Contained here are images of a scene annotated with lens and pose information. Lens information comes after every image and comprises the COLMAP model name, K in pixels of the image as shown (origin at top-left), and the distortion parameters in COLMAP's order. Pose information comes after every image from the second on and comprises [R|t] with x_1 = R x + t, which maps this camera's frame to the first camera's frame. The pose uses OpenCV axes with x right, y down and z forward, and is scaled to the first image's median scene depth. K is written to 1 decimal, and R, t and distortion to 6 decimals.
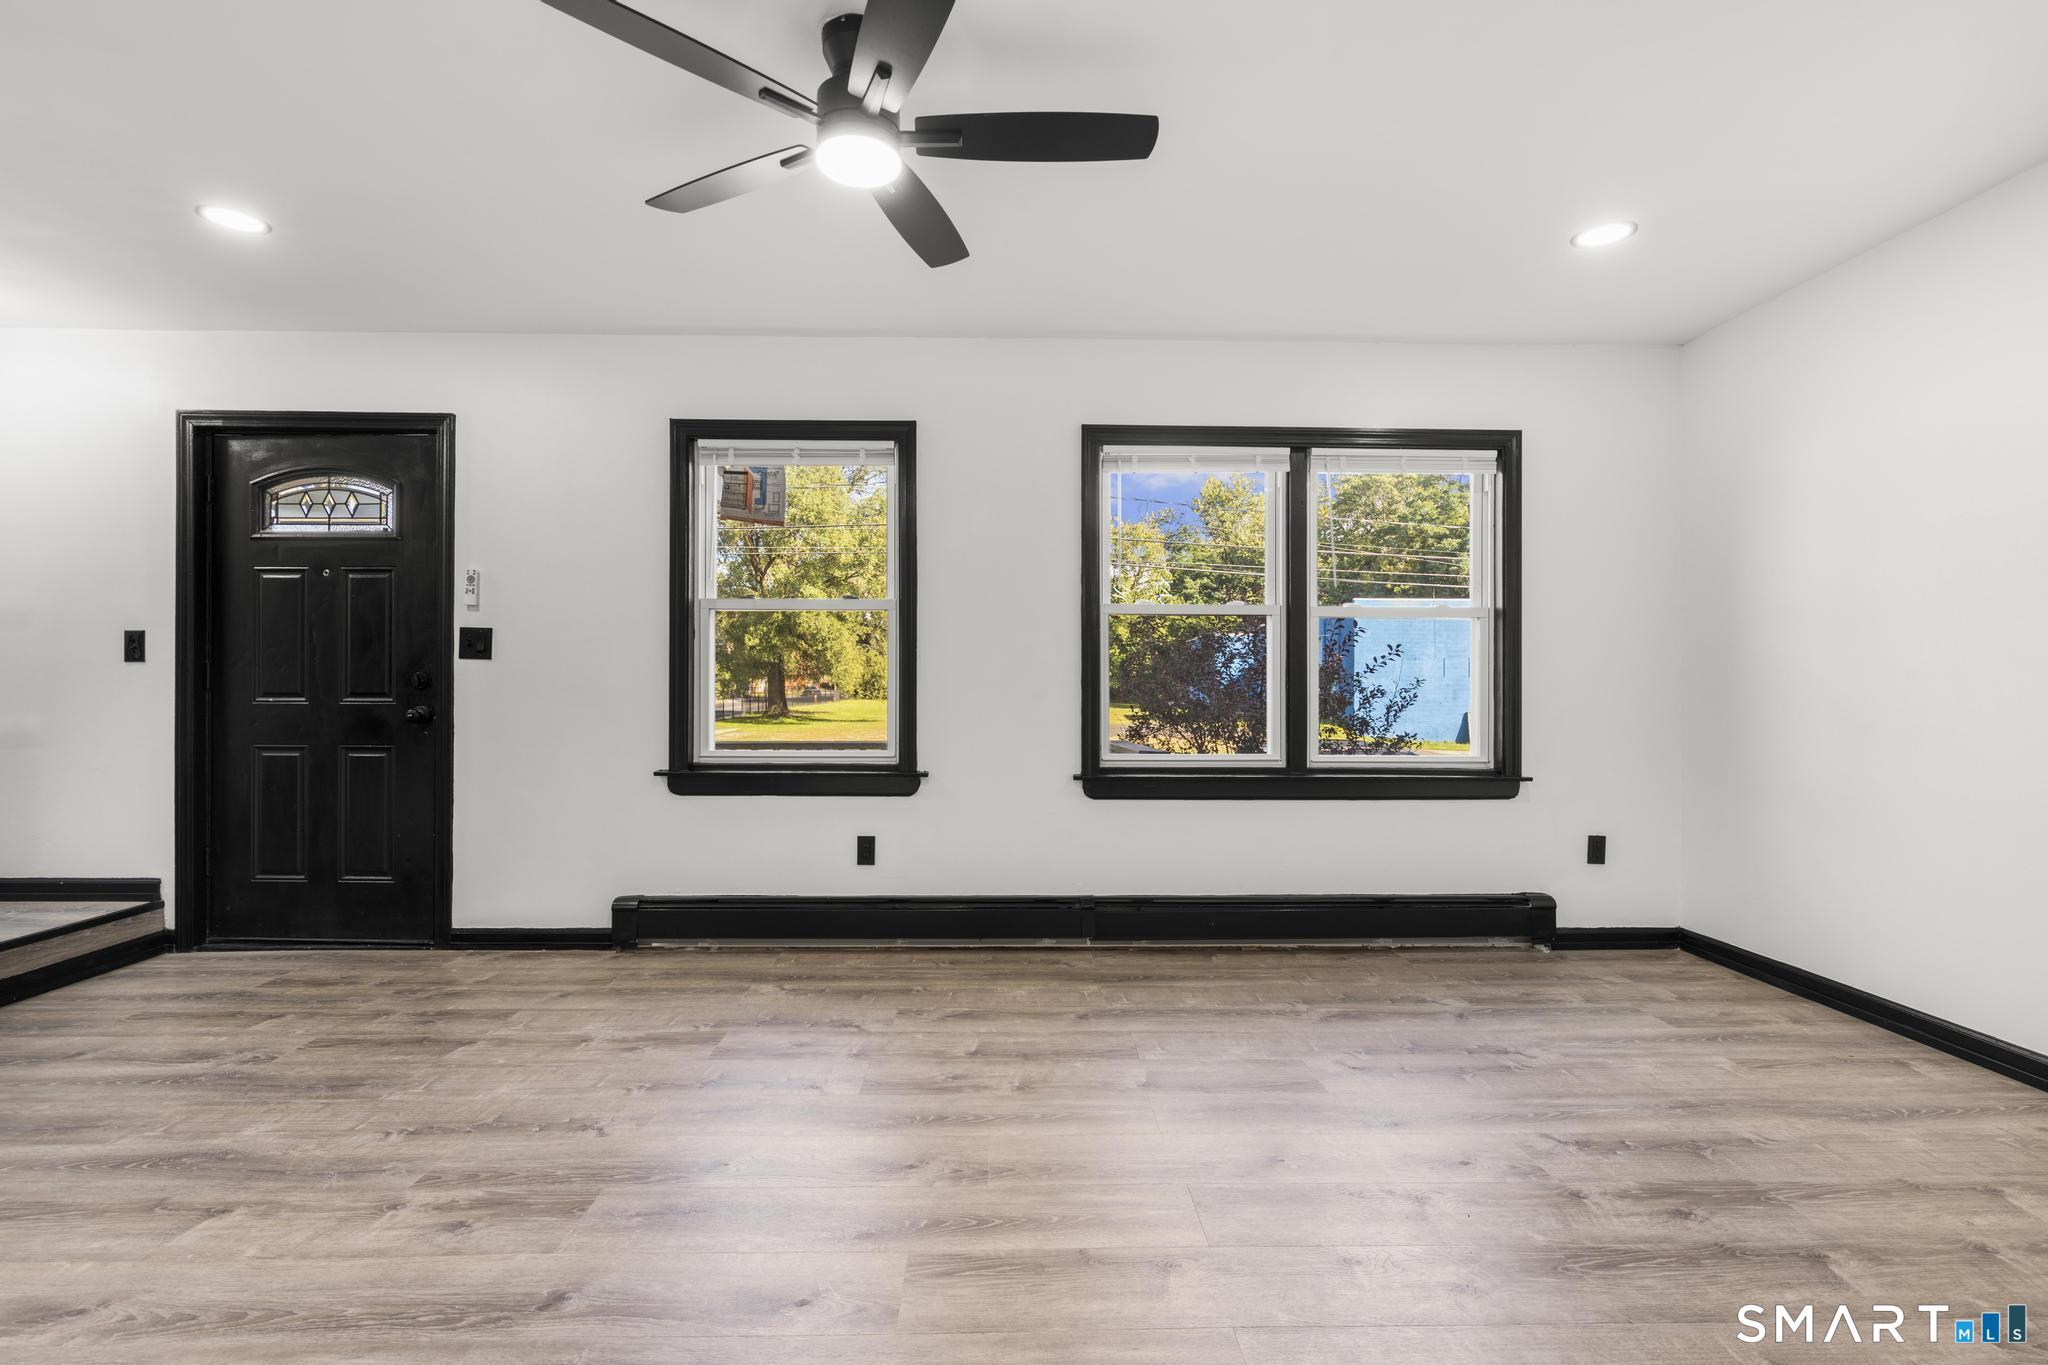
lens RADIAL K [[929.8, 0, 1018.3], [0, 929.8, 682.1], [0, 0, 1]] dist [-0.005139, 0.002382]
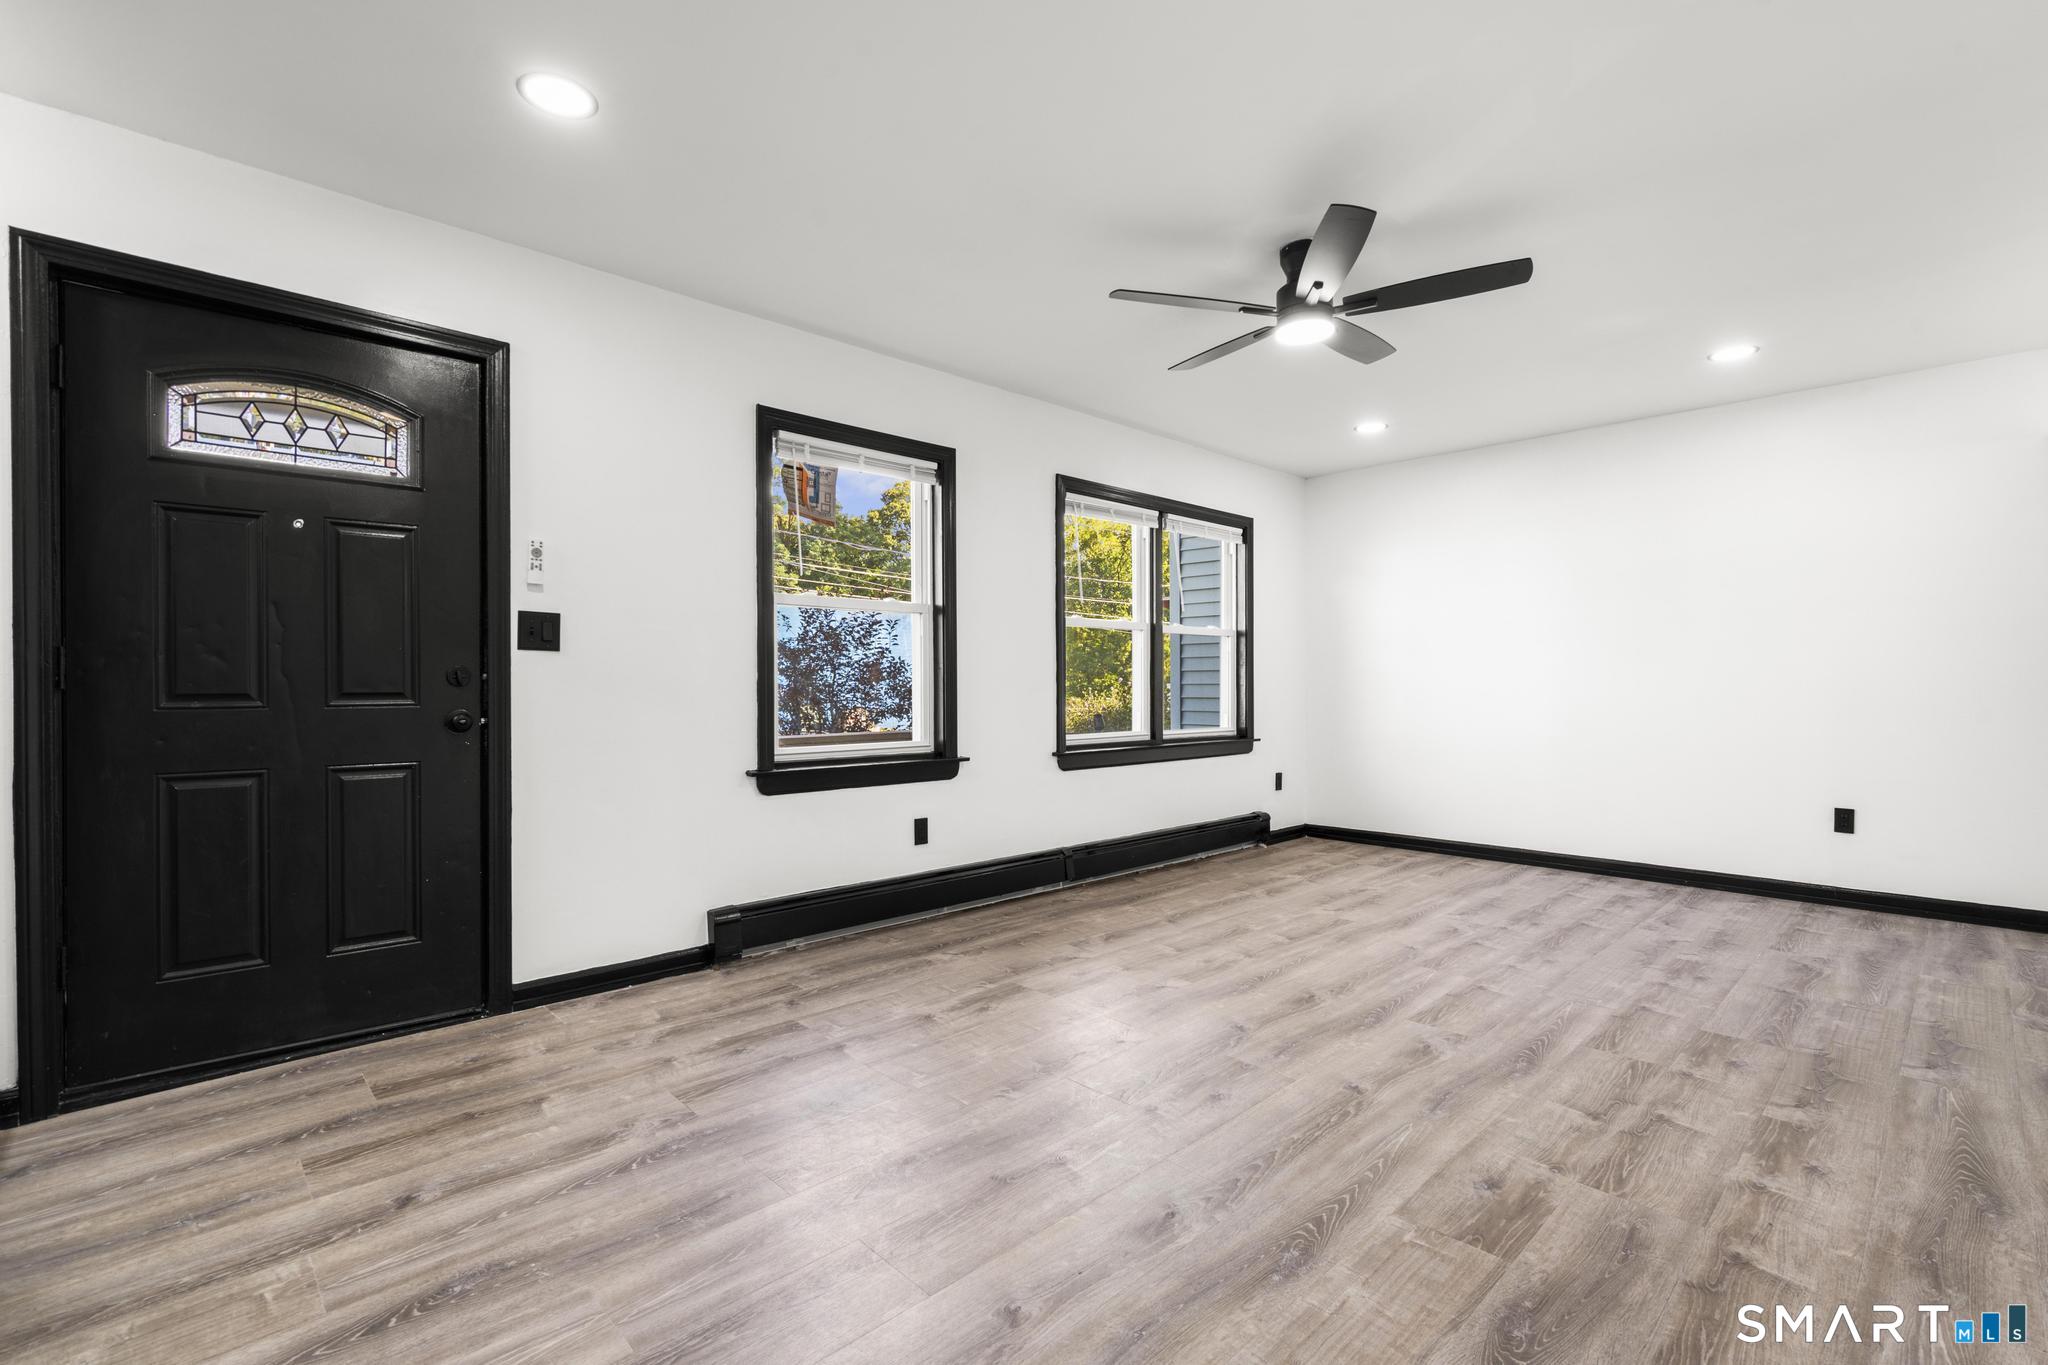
lens RADIAL K [[929.8, 0, 1008.0], [0, 929.8, 680.7], [0, 0, 1]] dist [-0.005139, 0.002382]
pose [[0.739479, -0.001771, 0.673177, -0.829891], [0.002737, 0.999996, -0.000376, 0.003371], [-0.673174, 0.002121, 0.739481, 0.116633]]
